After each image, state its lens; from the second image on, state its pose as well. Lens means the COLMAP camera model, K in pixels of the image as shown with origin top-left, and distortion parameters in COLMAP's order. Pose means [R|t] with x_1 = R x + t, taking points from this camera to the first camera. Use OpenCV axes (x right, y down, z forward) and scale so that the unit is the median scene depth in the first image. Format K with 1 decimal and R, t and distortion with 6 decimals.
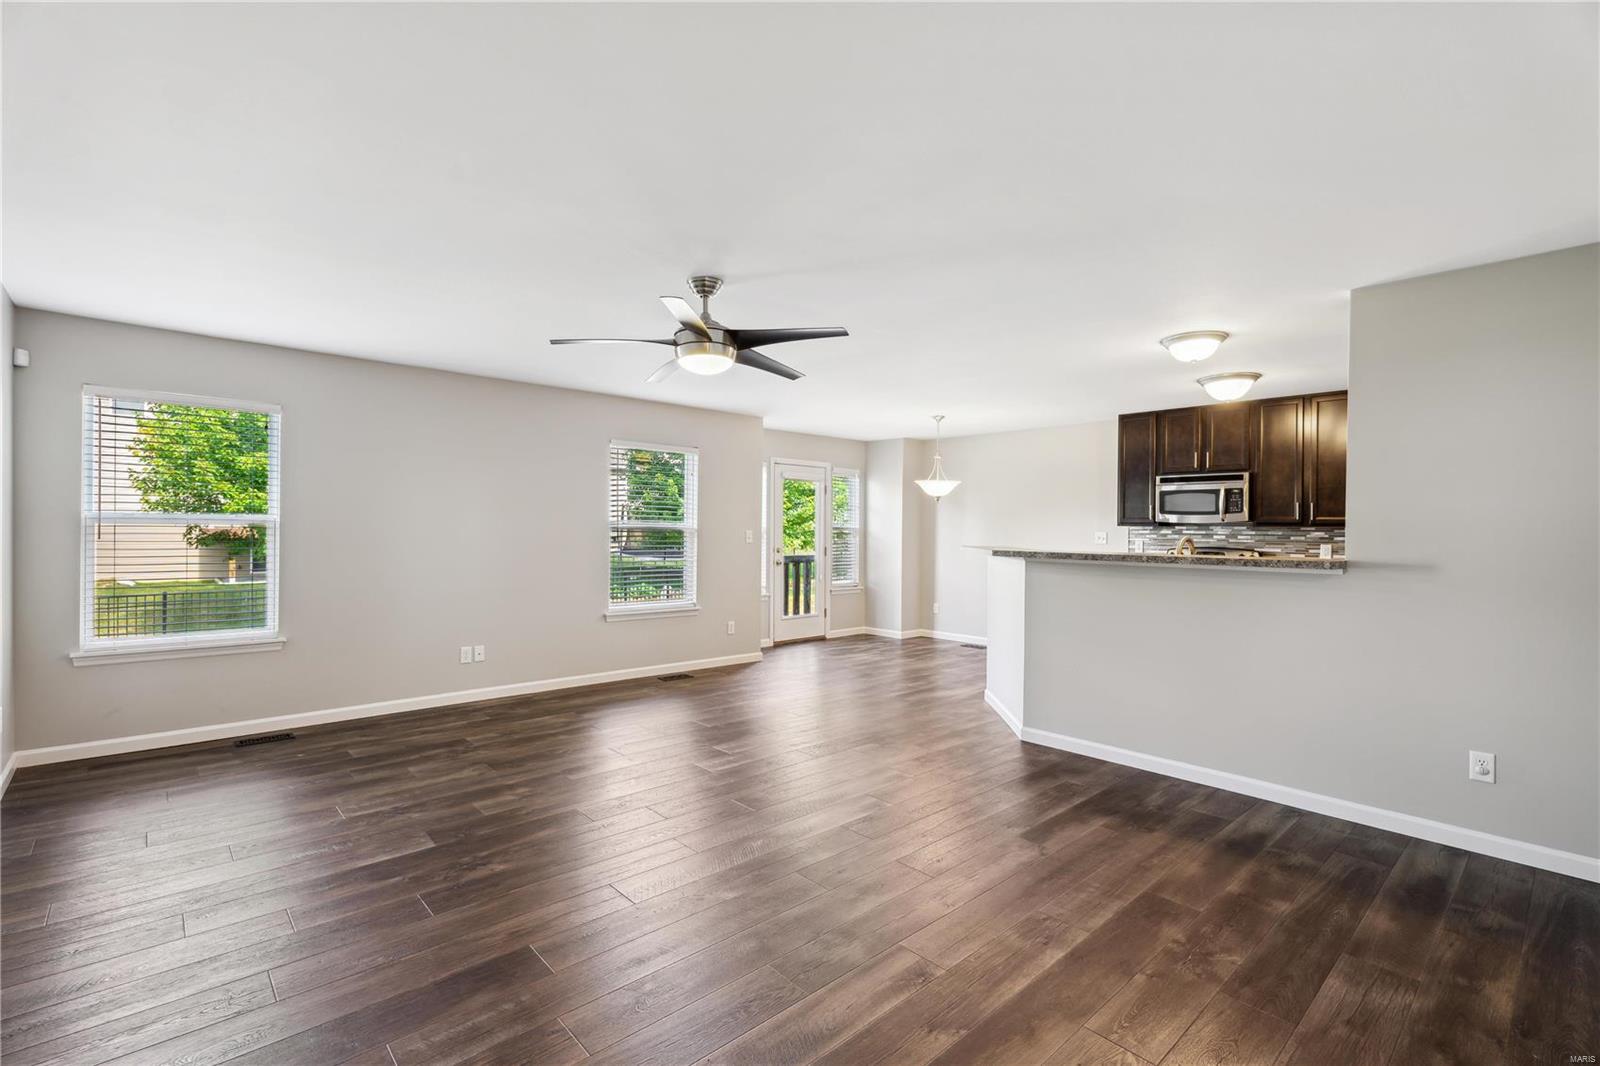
lens RADIAL K [[727.4, 0, 802.5], [0, 727.4, 520.4], [0, 0, 1]] dist [0.001137, 0.000040]
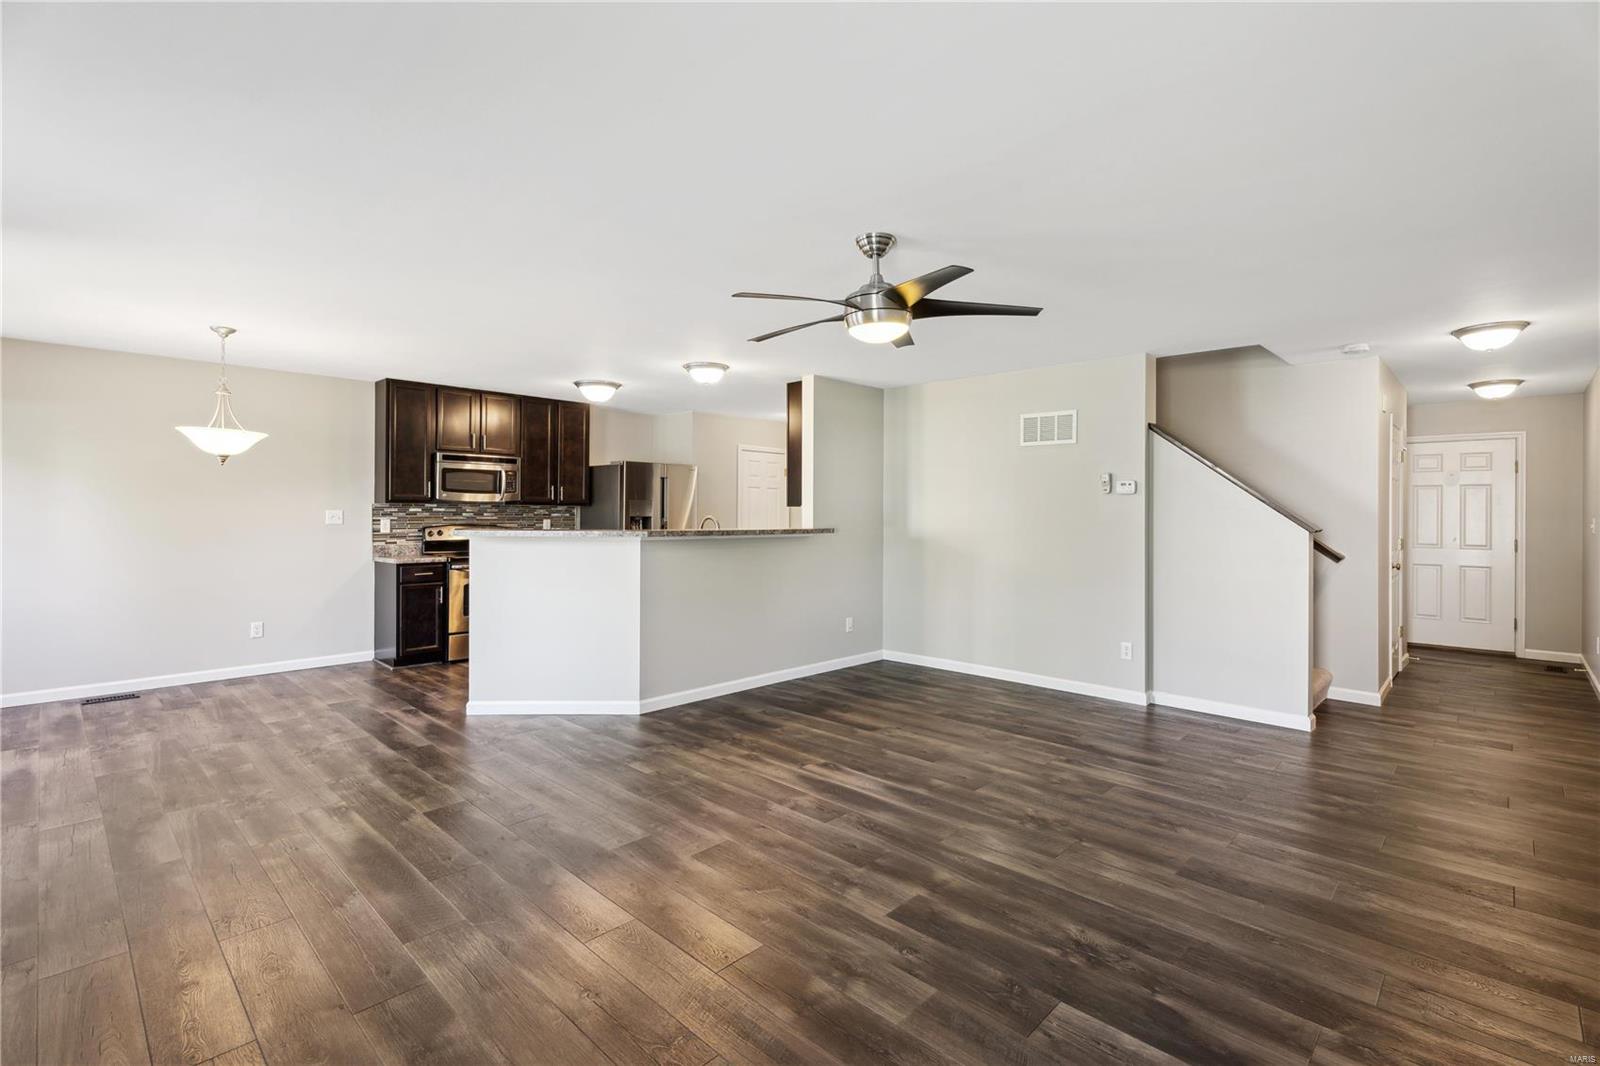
lens RADIAL K [[727.4, 0, 802.5], [0, 727.4, 520.4], [0, 0, 1]] dist [0.001137, 0.000040]
pose [[-0.063148, -0.021596, 0.997771, -0.850800], [-0.020412, 0.999585, 0.020343, 0.000155], [-0.997795, -0.019081, -0.063562, 0.958238]]
